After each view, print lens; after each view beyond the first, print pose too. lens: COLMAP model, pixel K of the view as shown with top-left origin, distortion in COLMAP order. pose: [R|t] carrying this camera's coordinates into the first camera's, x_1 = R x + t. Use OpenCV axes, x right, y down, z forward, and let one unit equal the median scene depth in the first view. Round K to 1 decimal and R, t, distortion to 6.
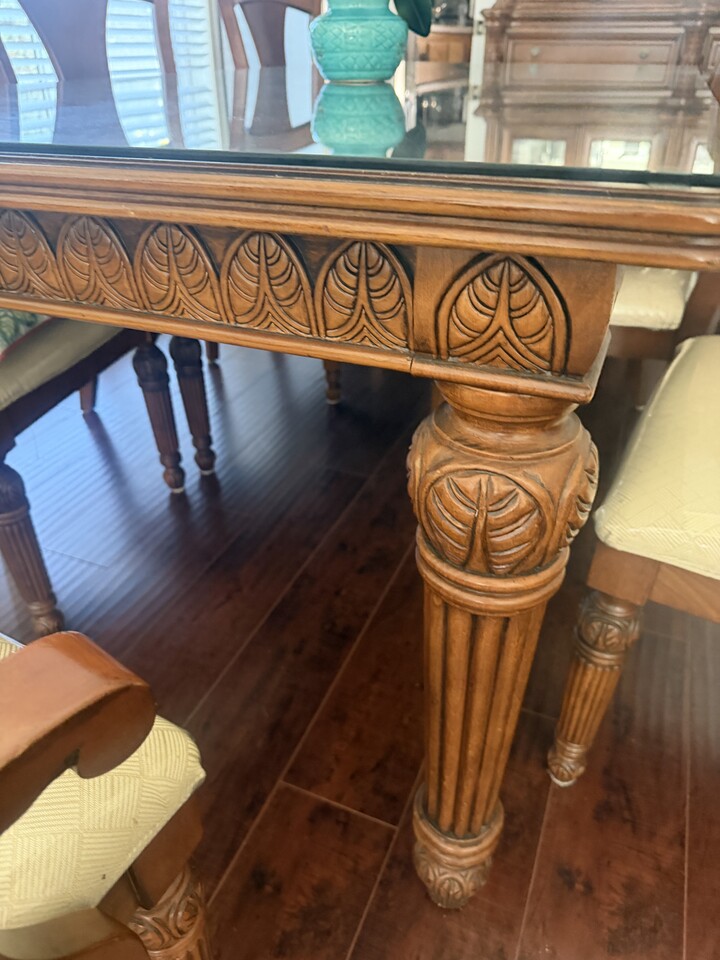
lens RADIAL K [[673.7, 0, 360.2], [0, 673.7, 481.4], [0, 0, 1]] dist [0.016990, -0.017173]
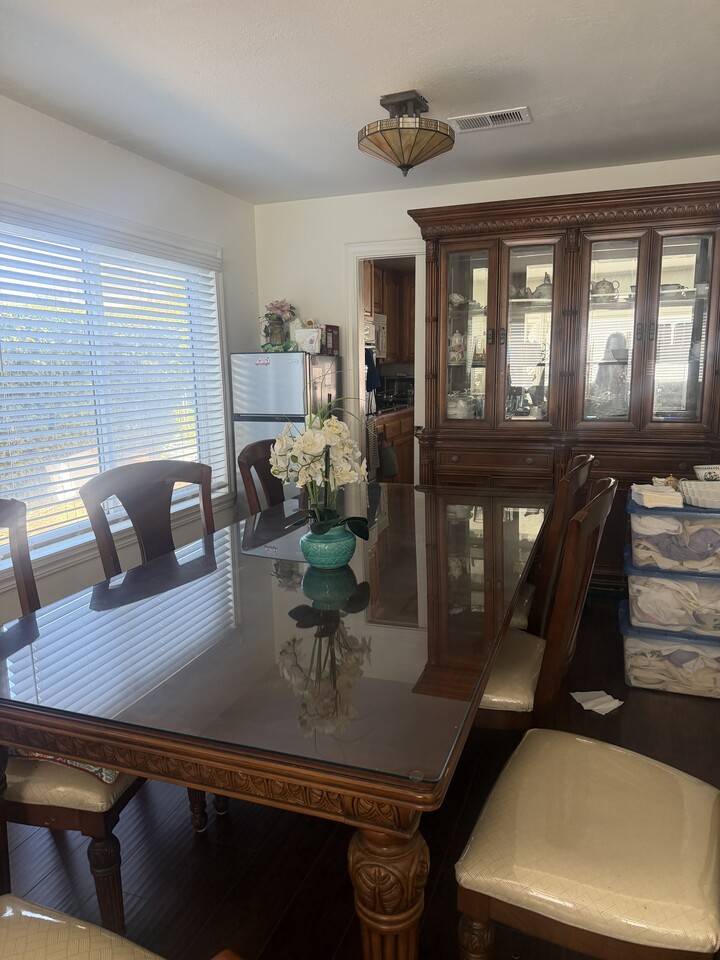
lens RADIAL K [[673.7, 0, 362.7], [0, 673.7, 489.7], [0, 0, 1]] dist [0.016990, -0.017173]
pose [[0.999098, -0.026588, 0.033103, 0.077975], [0.036857, 0.930157, -0.365308, -0.337949], [-0.021078, 0.366199, 0.930298, -1.537688]]
